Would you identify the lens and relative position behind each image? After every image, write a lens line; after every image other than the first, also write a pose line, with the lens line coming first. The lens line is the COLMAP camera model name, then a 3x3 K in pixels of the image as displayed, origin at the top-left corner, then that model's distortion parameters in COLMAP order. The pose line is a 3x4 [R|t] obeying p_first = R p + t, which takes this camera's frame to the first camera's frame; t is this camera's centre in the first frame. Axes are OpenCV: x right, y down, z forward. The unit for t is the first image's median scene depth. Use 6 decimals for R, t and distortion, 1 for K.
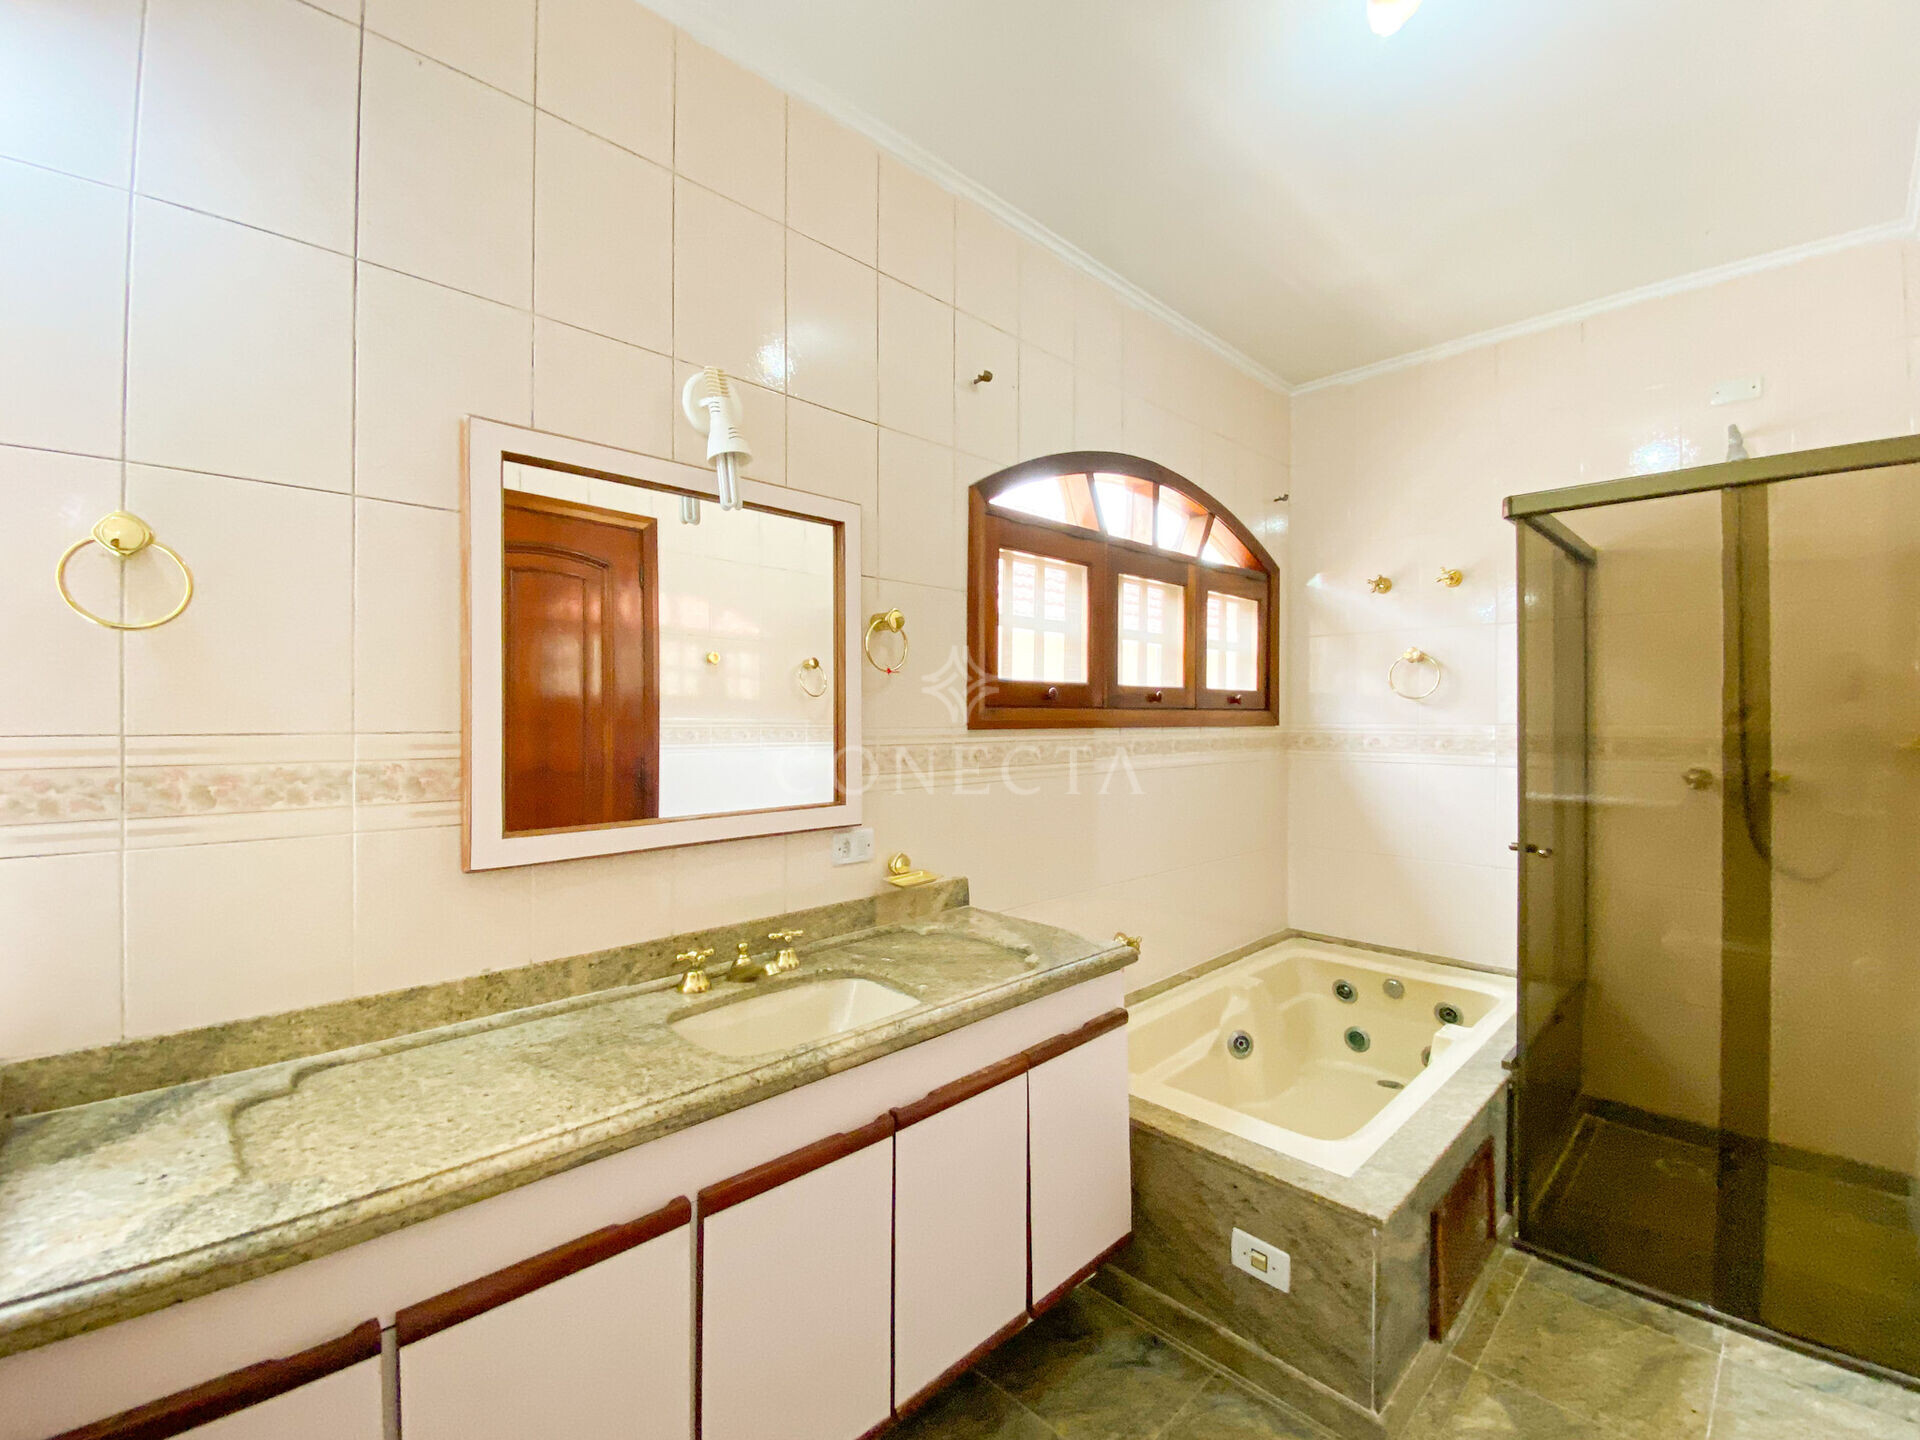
lens RADIAL K [[777.9, 0, 960.0], [0, 777.9, 720.0], [0, 0, 1]] dist [0.080452, -0.040749]
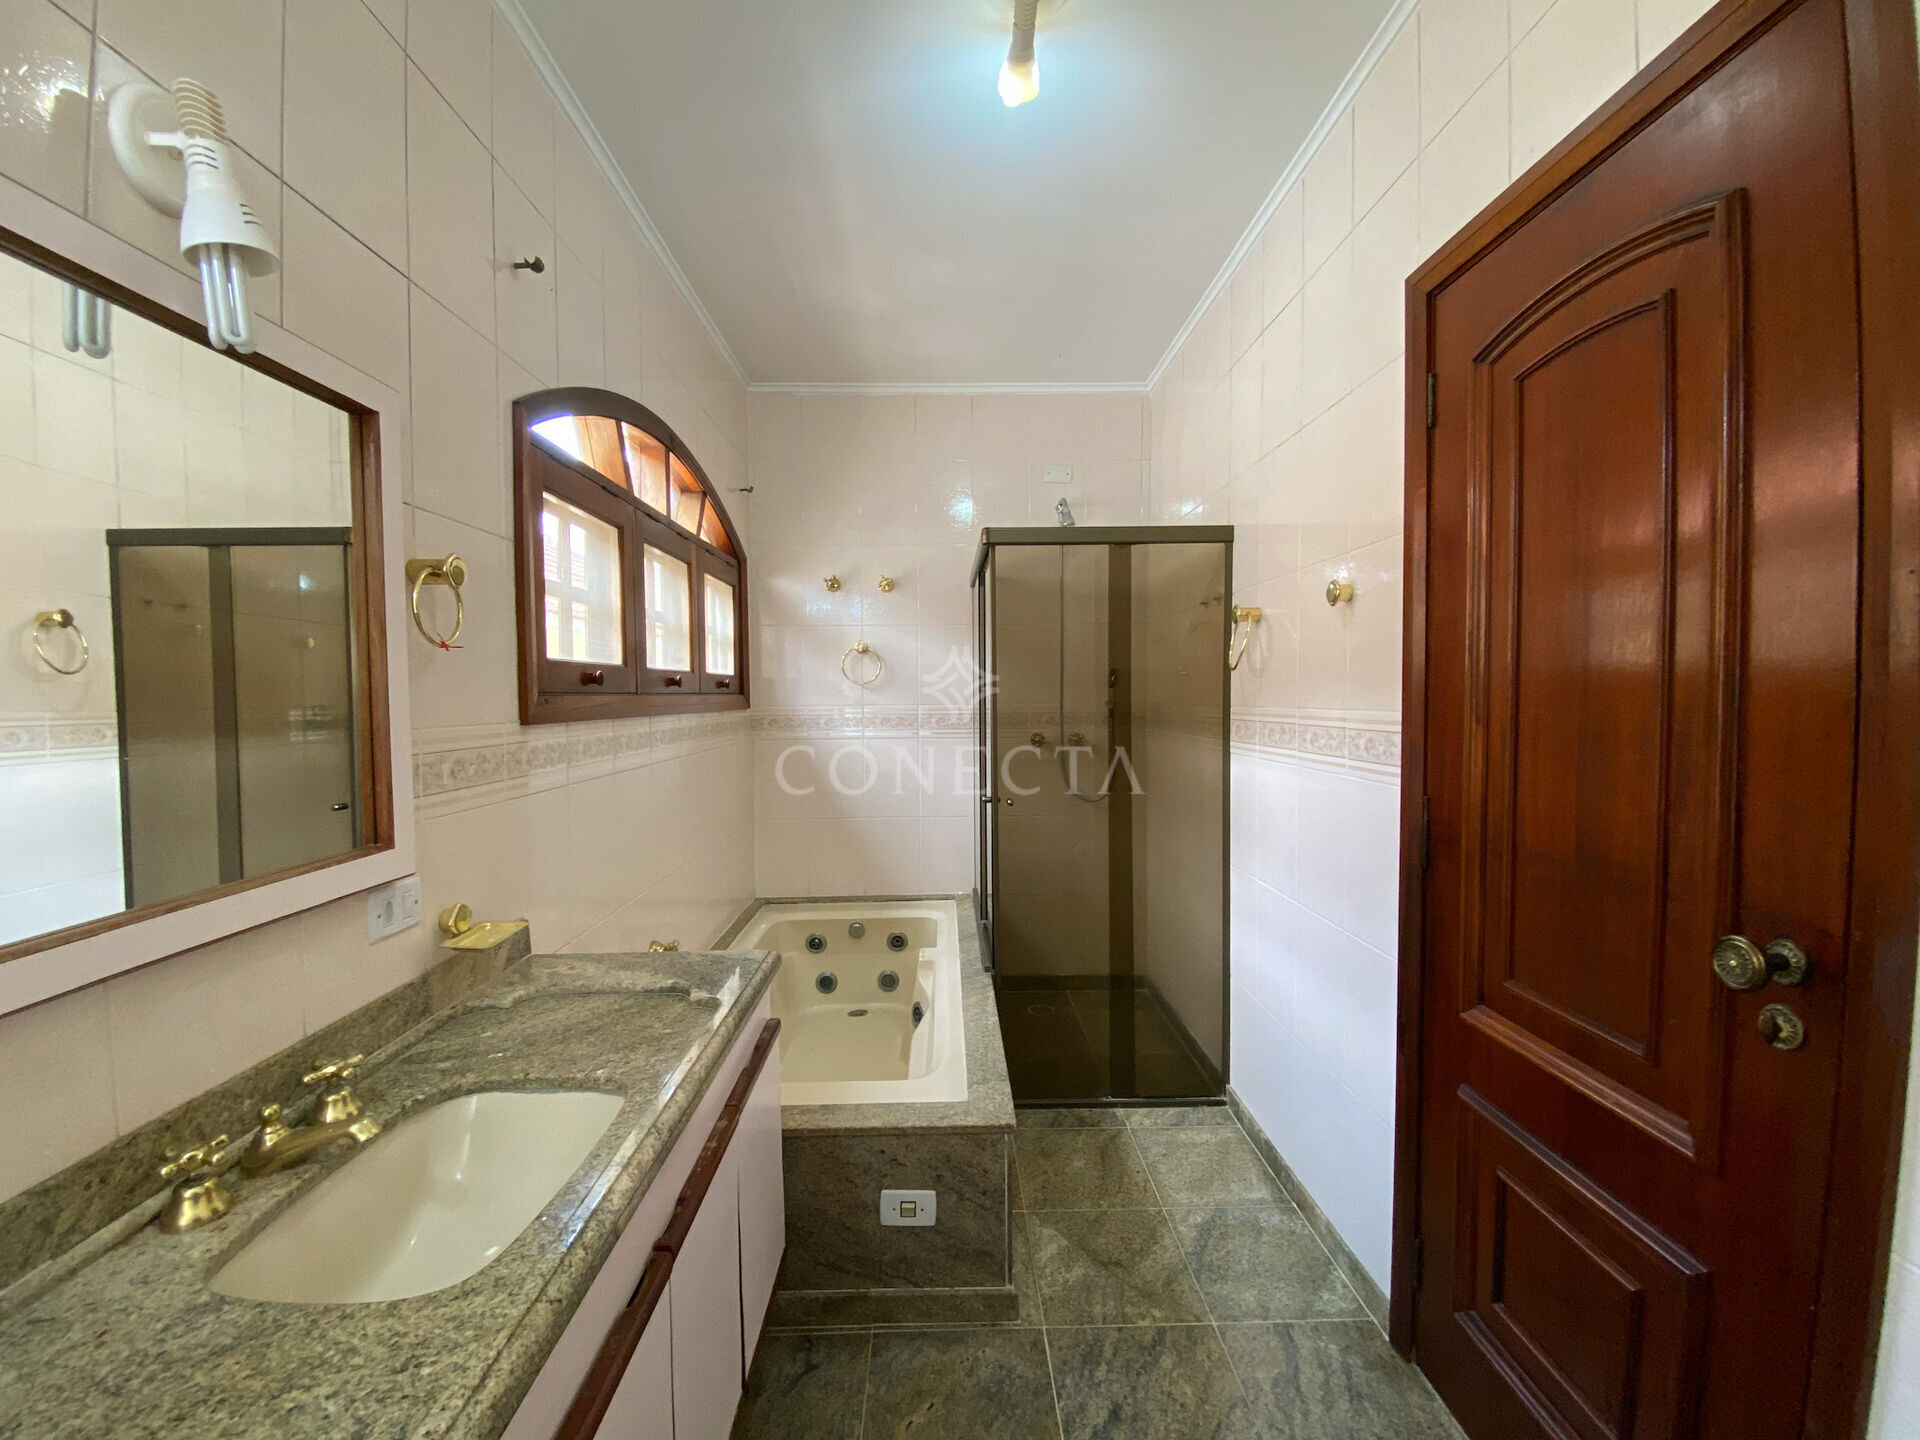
lens RADIAL K [[764.5, 0, 956.2], [0, 764.5, 726.9], [0, 0, 1]] dist [0.055345, -0.024745]
pose [[0.723883, -0.035412, 0.689013, -0.238051], [0.010341, 0.999127, 0.040486, -0.015010], [-0.689845, -0.022182, 0.723617, 0.179468]]
